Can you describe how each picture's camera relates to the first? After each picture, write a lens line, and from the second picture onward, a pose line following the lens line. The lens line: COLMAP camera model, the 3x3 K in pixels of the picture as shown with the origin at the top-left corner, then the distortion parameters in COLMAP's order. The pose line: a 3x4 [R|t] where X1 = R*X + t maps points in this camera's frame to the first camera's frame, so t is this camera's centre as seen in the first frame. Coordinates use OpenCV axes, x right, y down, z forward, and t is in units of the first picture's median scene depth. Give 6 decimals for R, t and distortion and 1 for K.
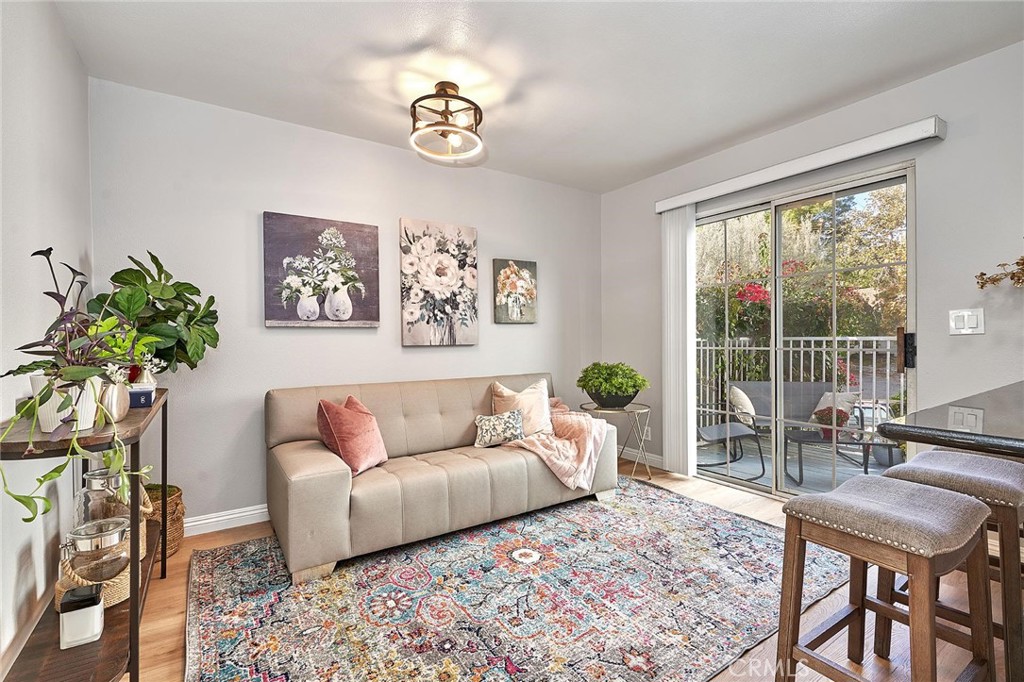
lens RADIAL K [[457.0, 0, 512.4], [0, 457.0, 347.9], [0, 0, 1]] dist [0.000054, -0.000131]
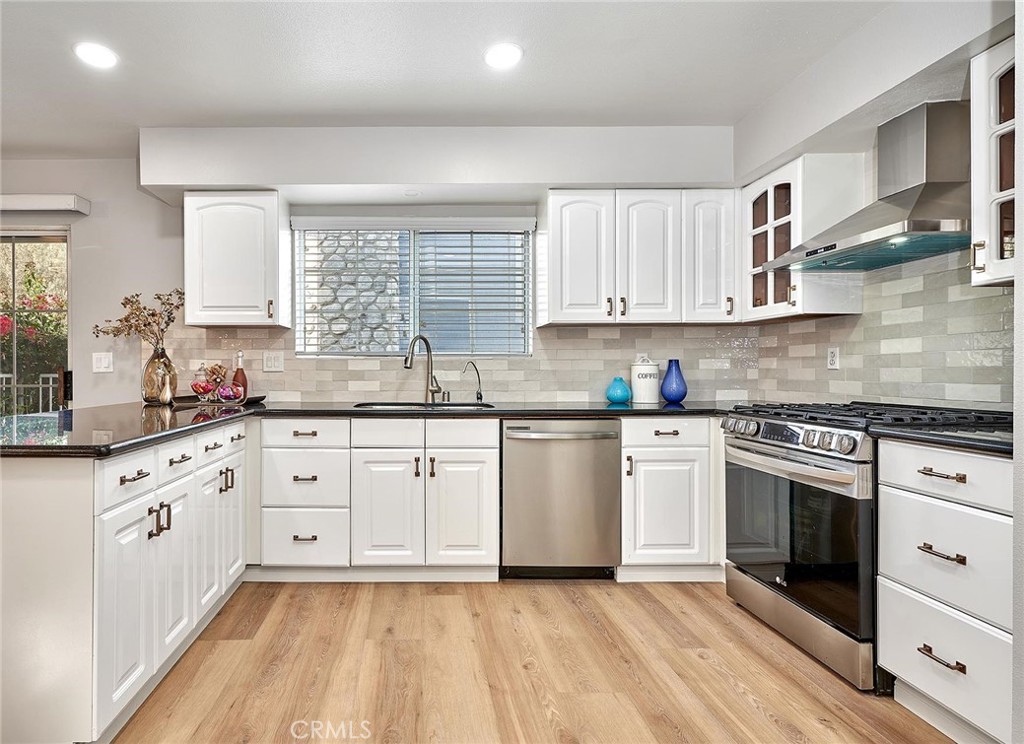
lens RADIAL K [[521.4, 0, 414.1], [0, 521.4, 371.9], [0, 0, 1]] dist [-0.002424, -0.000011]
pose [[0.558501, 0.008406, 0.829461, 0.189260], [0.014429, 0.999699, -0.019847, 0.007418], [-0.829378, 0.023053, 0.558212, -0.361780]]
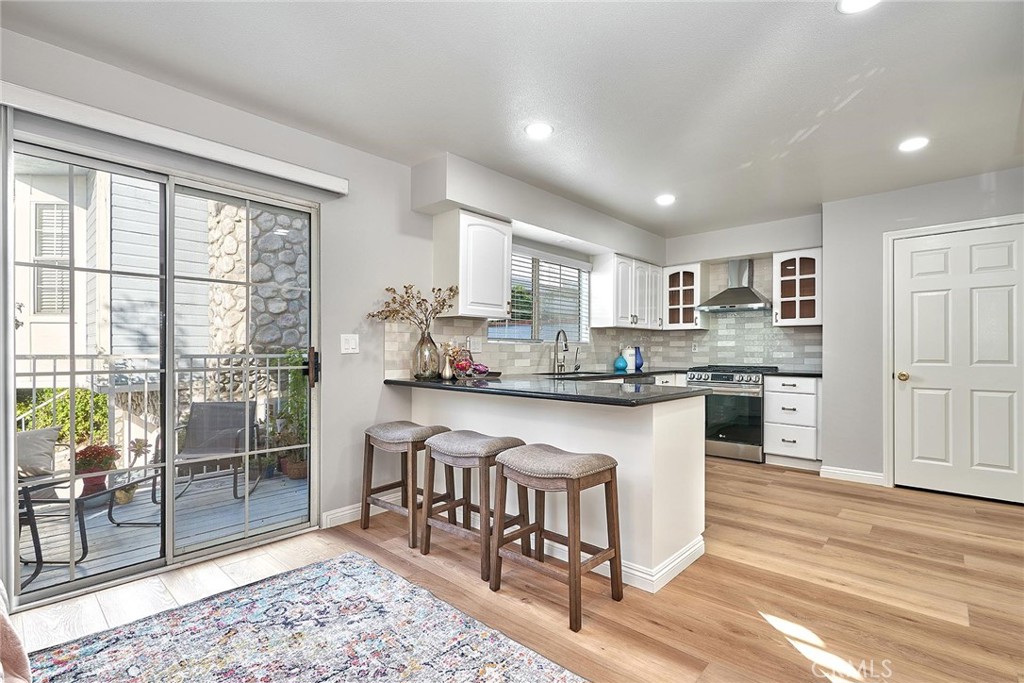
lens RADIAL K [[473.8, 0, 526.3], [0, 473.8, 350.6], [0, 0, 1]] dist [0.000943, -0.000044]
pose [[-0.246660, 0.011249, 0.969037, -0.311540], [0.021775, 0.999745, -0.006062, -0.012131], [-0.968857, 0.019606, -0.246842, 0.582299]]
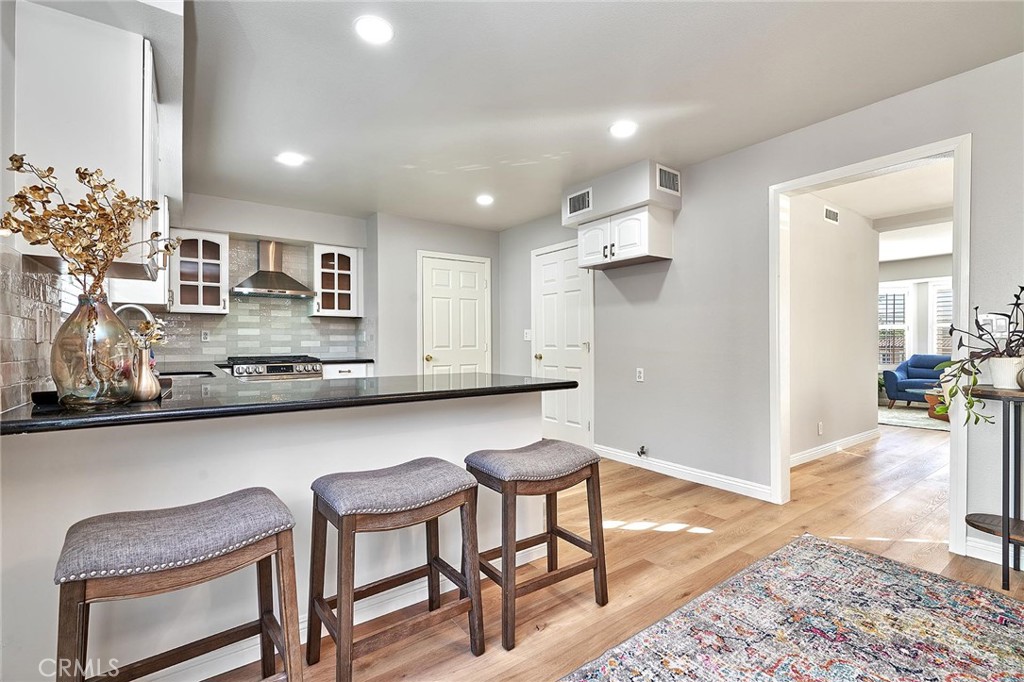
lens RADIAL K [[463.4, 0, 512.0], [0, 463.4, 341.0], [0, 0, 1]] dist [0.000074, -0.000416]
pose [[-0.999388, 0.013590, -0.032233, 0.358120], [0.012868, 0.999665, 0.022477, -0.024802], [0.032528, 0.022049, -0.999228, 0.962833]]
